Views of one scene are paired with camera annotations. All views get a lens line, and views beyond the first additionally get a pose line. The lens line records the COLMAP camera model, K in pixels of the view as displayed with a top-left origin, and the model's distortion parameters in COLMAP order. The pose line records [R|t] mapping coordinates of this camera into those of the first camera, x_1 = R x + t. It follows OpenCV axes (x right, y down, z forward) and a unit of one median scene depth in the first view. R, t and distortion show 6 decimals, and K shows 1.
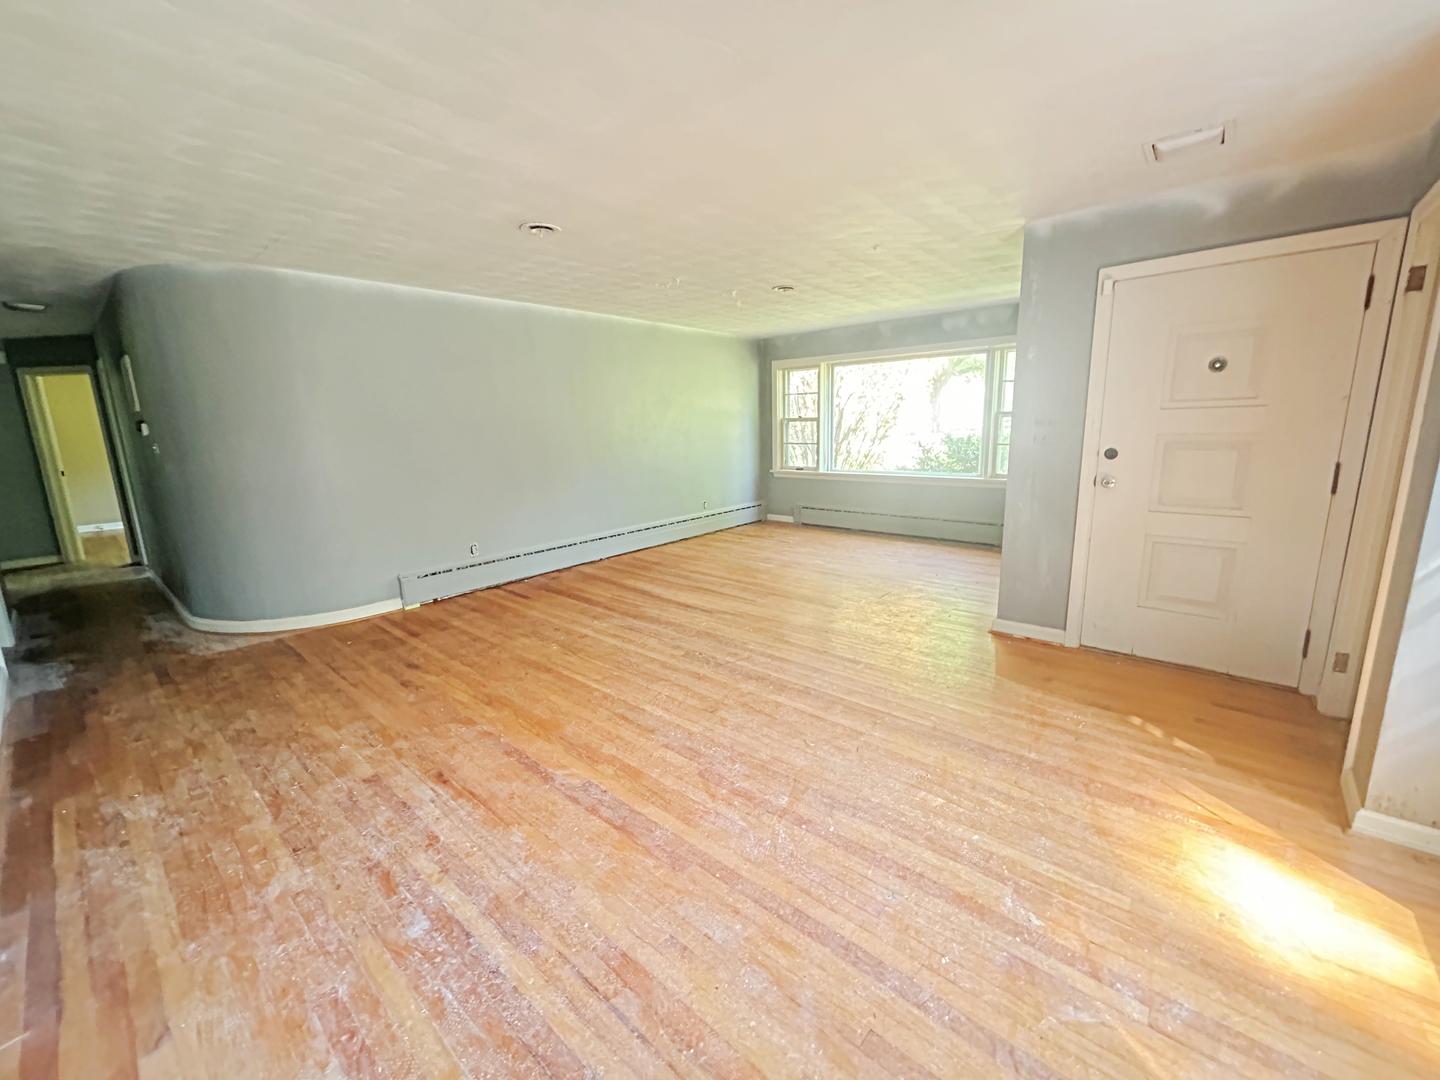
lens RADIAL K [[581.3, 0, 717.7], [0, 581.3, 538.9], [0, 0, 1]] dist [0.001576, 0.000266]
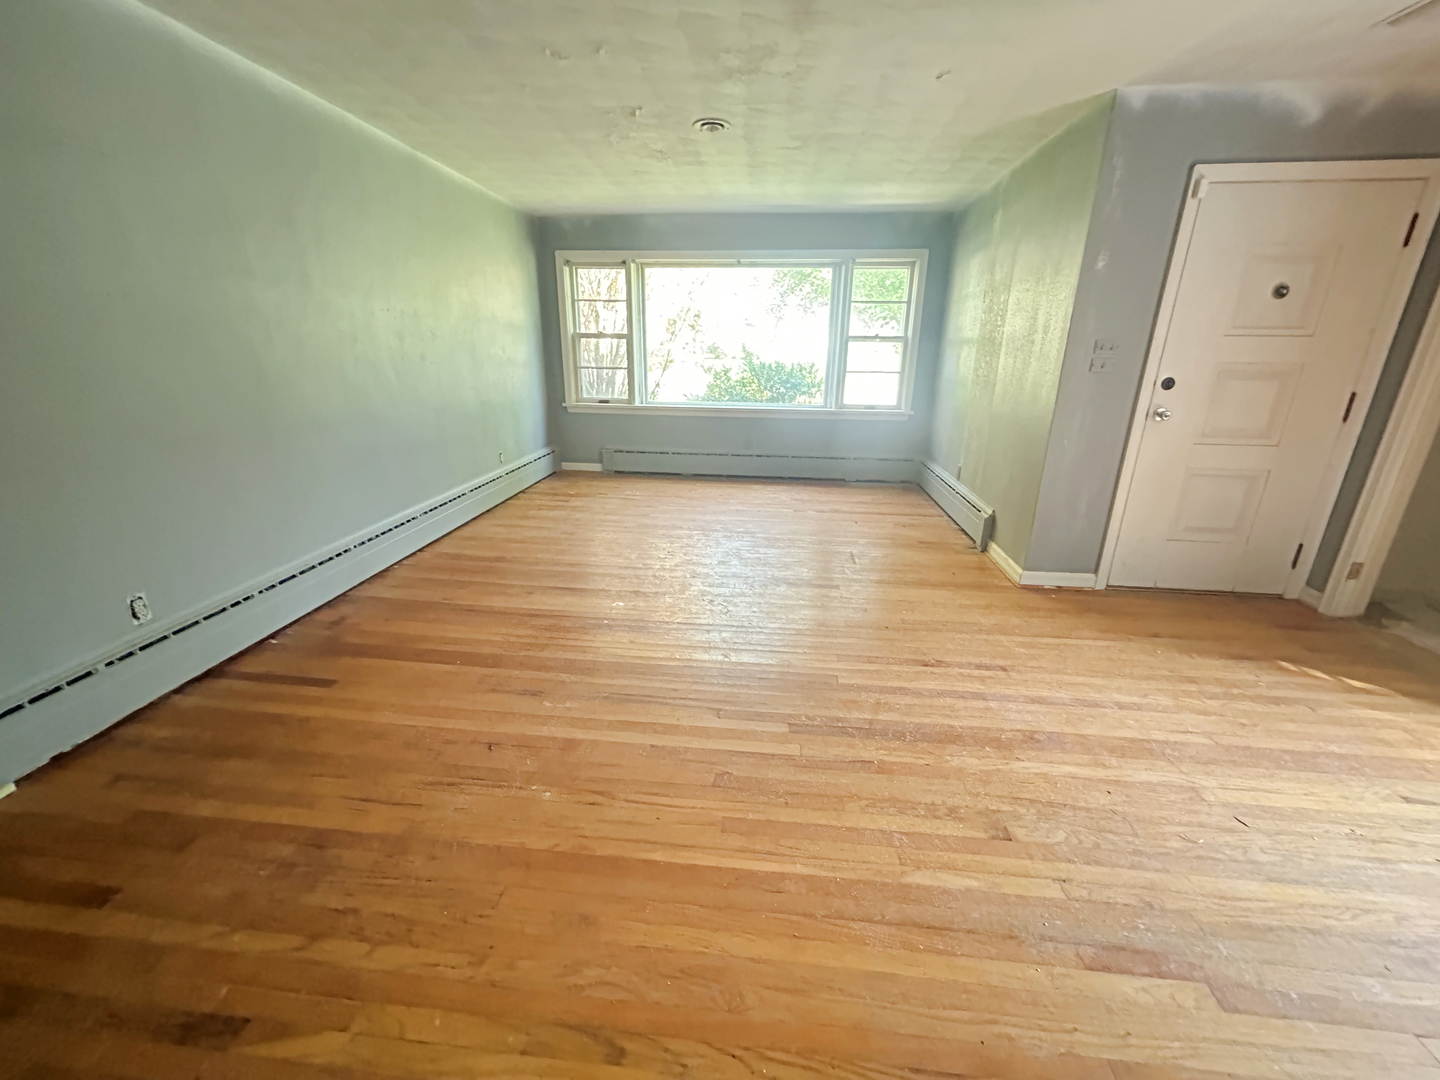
lens RADIAL K [[581.3, 0, 717.7], [0, 581.3, 539.1], [0, 0, 1]] dist [0.001576, 0.000266]
pose [[0.817773, -0.149368, 0.555820, -0.342560], [0.081465, 0.986053, 0.145128, -0.069305], [-0.569746, -0.073402, 0.818536, 0.460853]]
